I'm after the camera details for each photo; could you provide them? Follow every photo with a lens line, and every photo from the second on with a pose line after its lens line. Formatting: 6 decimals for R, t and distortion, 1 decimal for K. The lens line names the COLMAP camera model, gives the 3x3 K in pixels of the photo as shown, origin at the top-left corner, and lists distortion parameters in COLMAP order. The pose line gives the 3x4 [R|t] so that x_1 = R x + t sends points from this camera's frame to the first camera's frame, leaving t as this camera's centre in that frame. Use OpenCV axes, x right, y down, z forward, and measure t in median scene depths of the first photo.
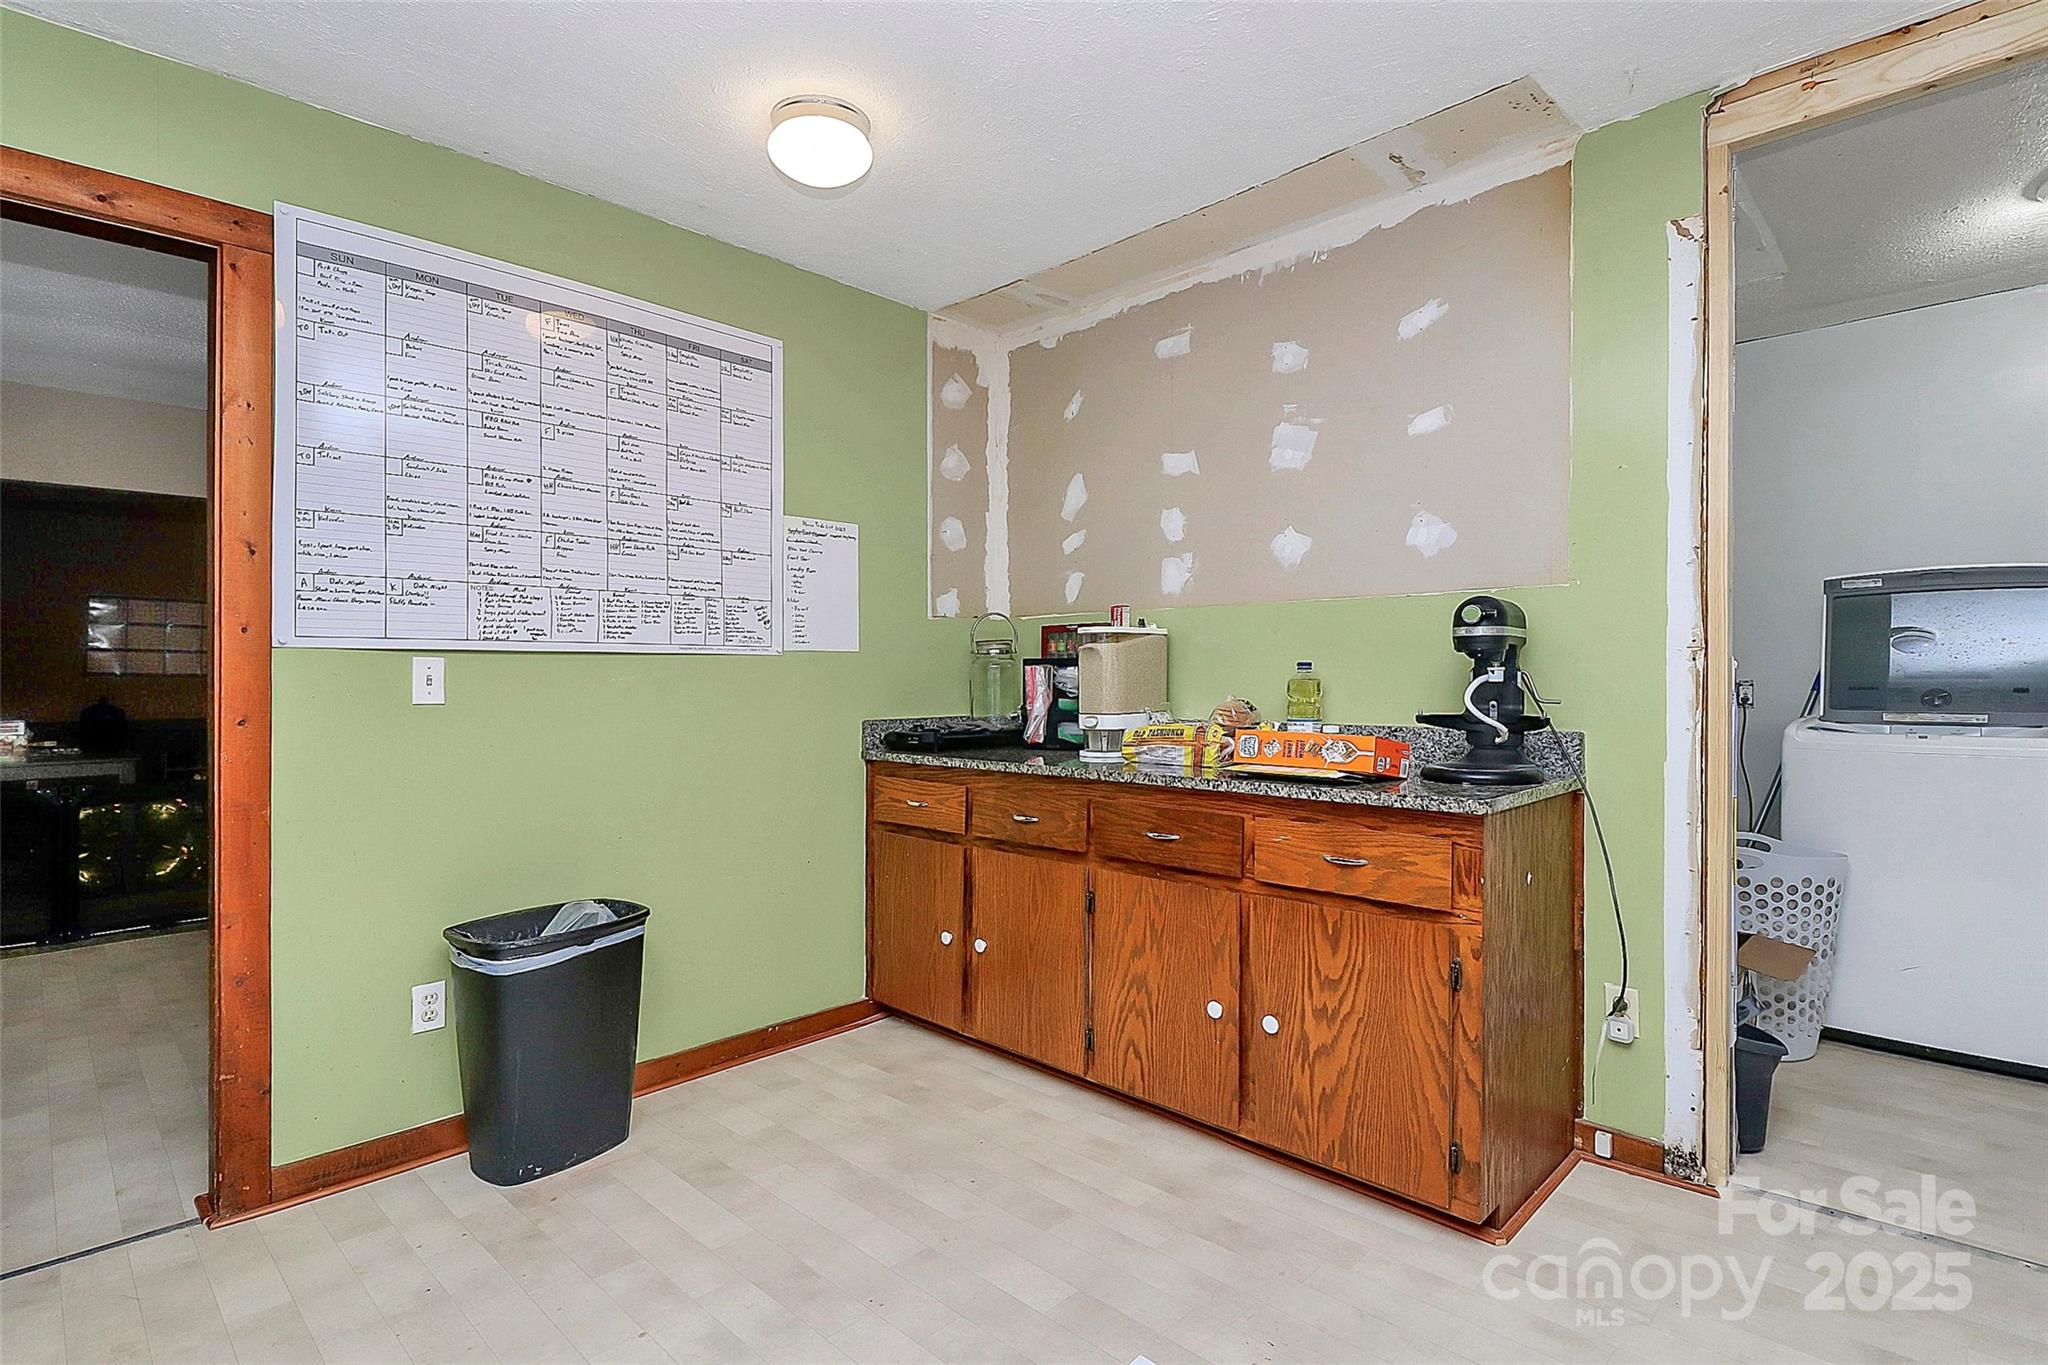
lens RADIAL K [[975.2, 0, 1027.3], [0, 975.2, 689.5], [0, 0, 1]] dist [0.029268, -0.039101]
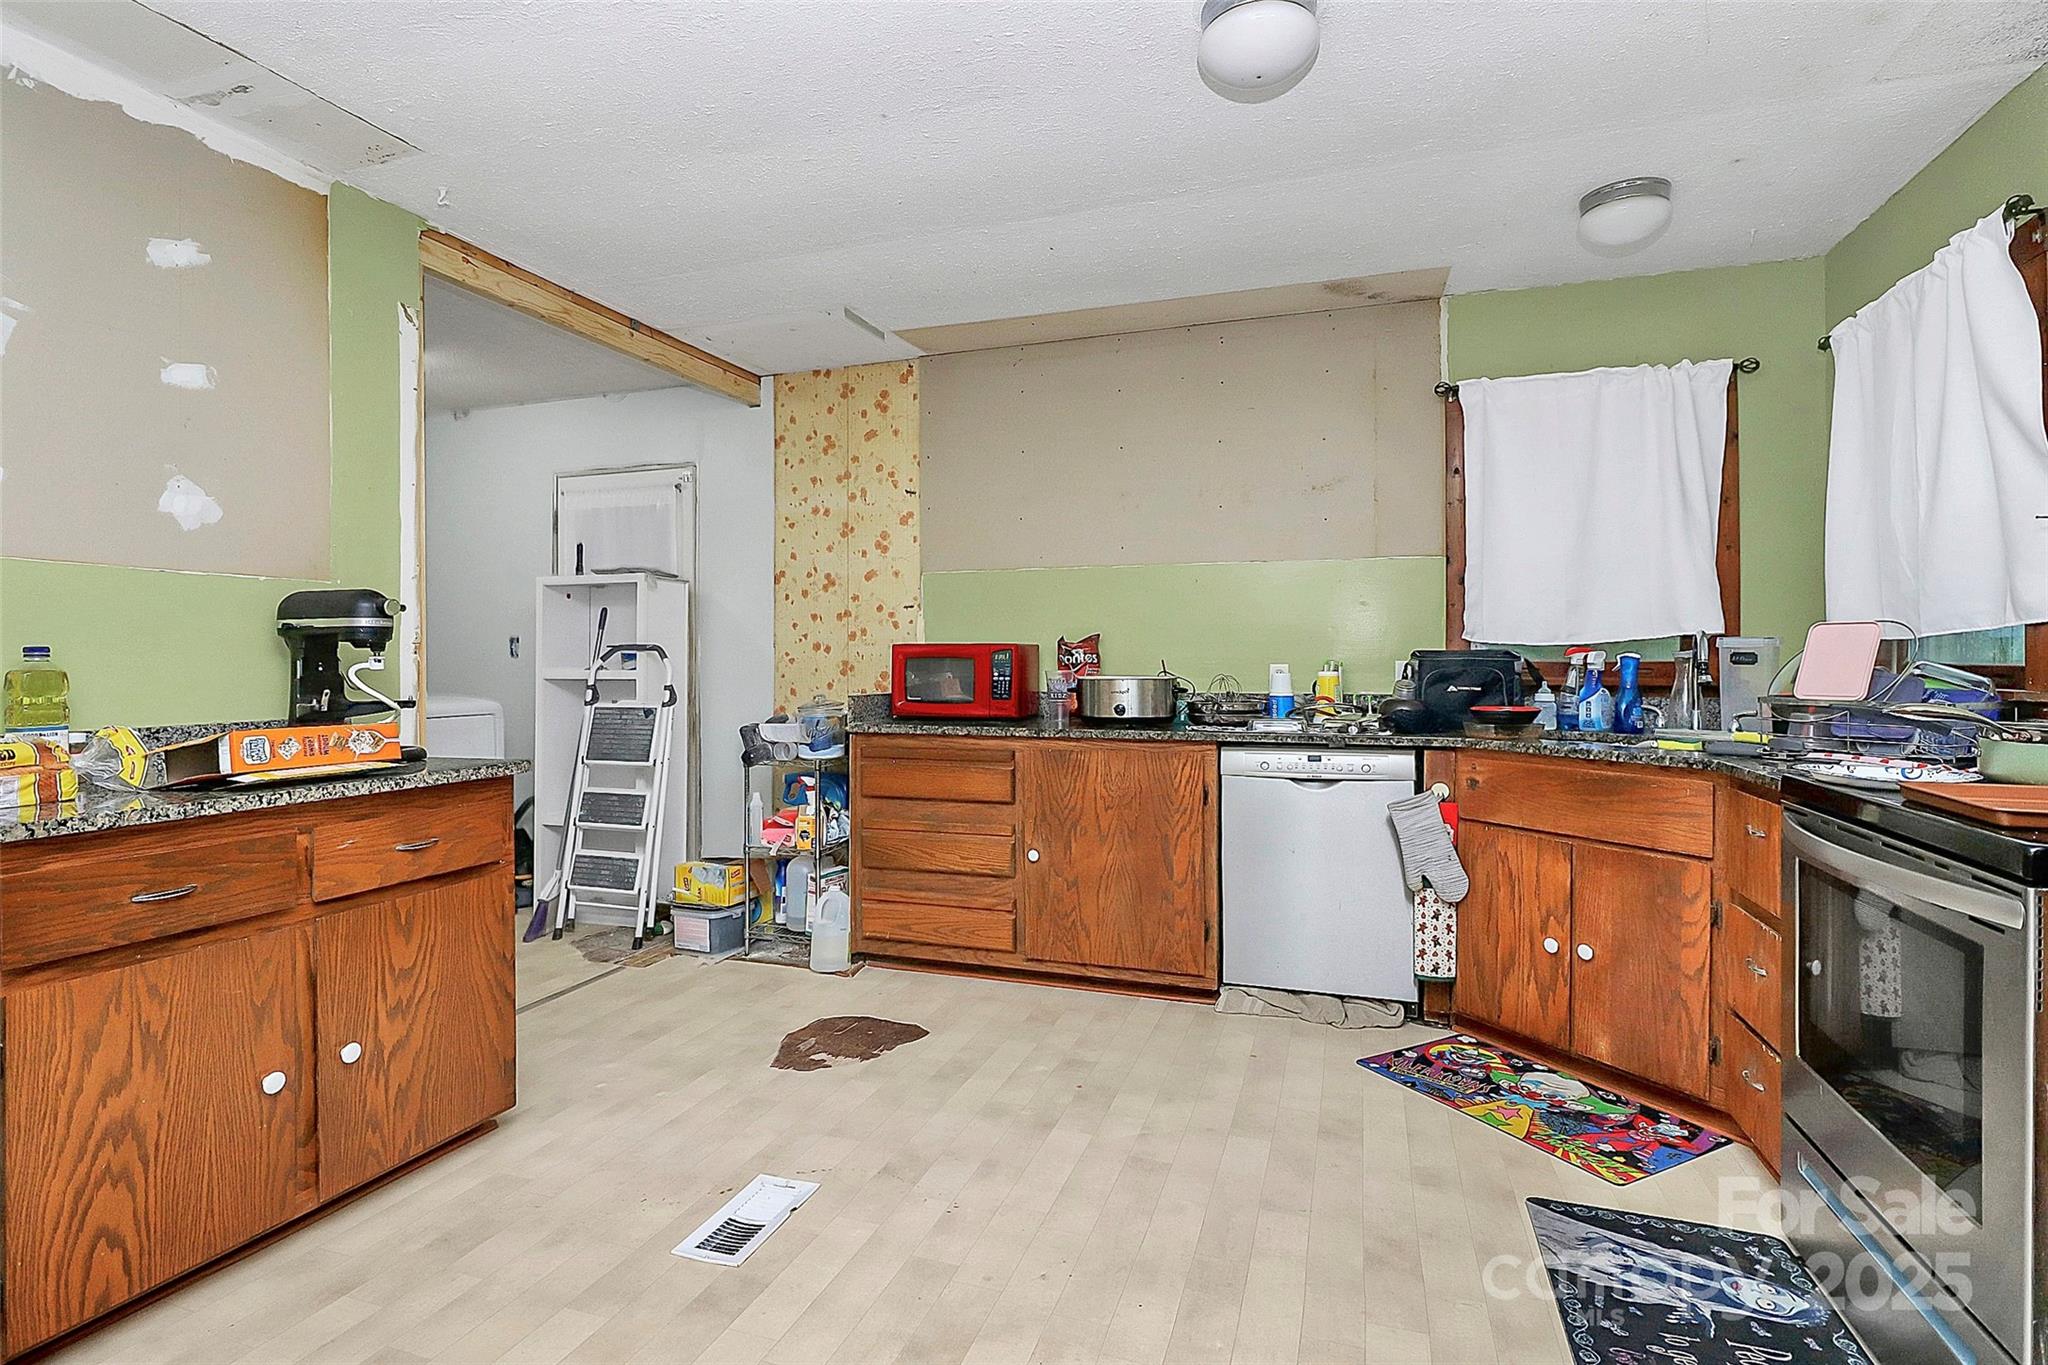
lens RADIAL K [[975.2, 0, 1027.3], [0, 975.2, 689.5], [0, 0, 1]] dist [0.029268, -0.039101]
pose [[-0.406371, -0.018893, 0.913513, -0.803279], [0.022888, 0.999262, 0.030848, -0.002453], [-0.913421, 0.033444, -0.405639, 0.779100]]
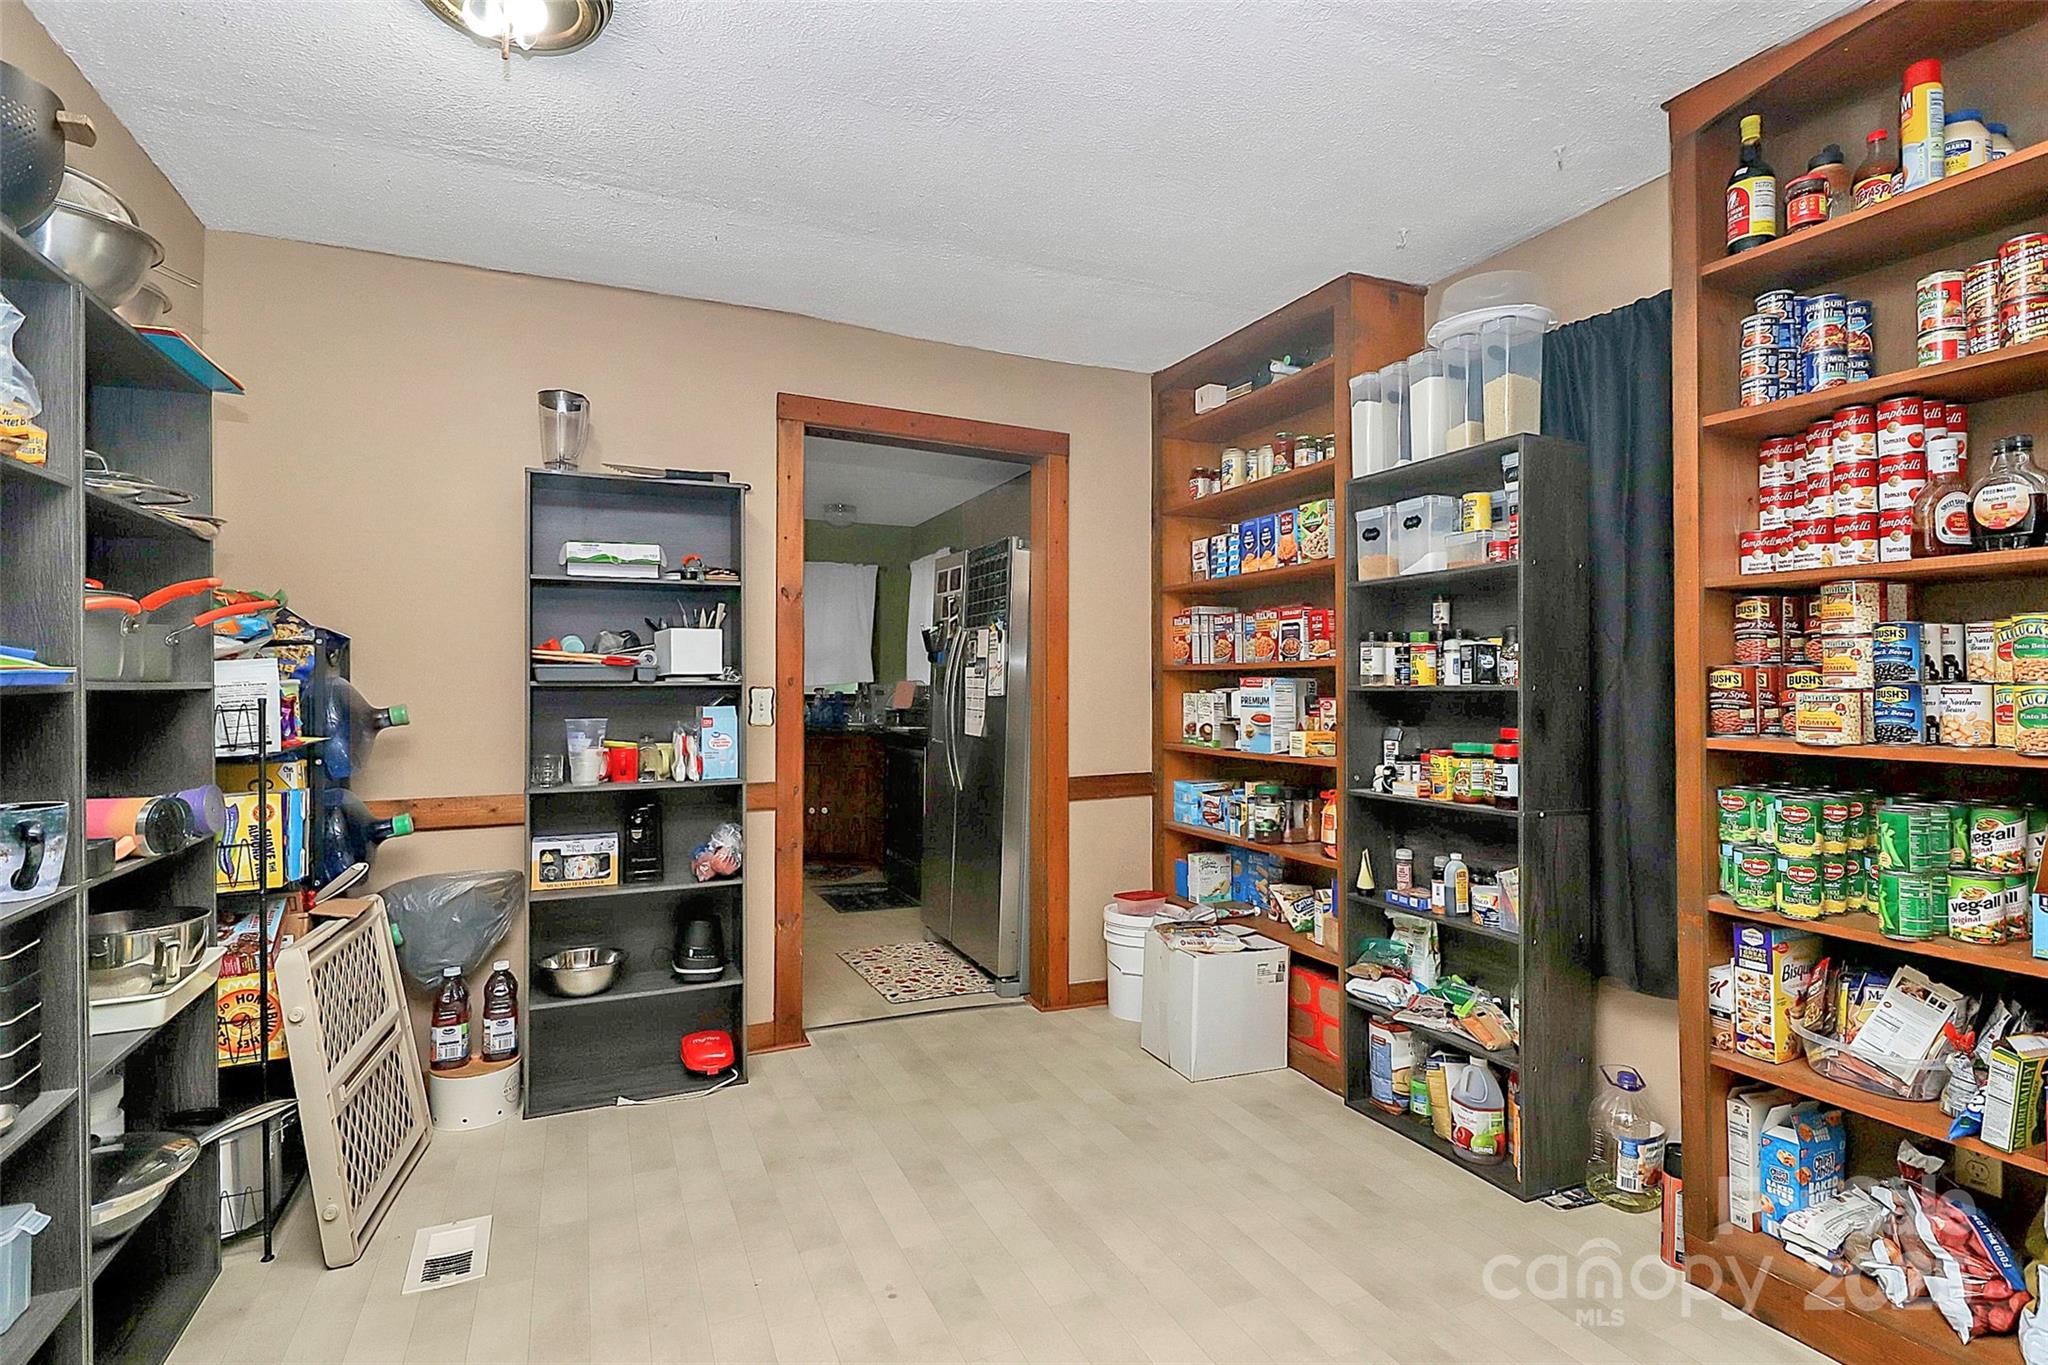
lens RADIAL K [[975.2, 0, 1027.3], [0, 975.2, 689.5], [0, 0, 1]] dist [0.029268, -0.039101]
pose [[-0.920071, 0.008026, 0.391669, -1.694302], [0.015985, 0.999727, 0.017064, -0.040028], [-0.391425, 0.021961, -0.919948, 2.116782]]
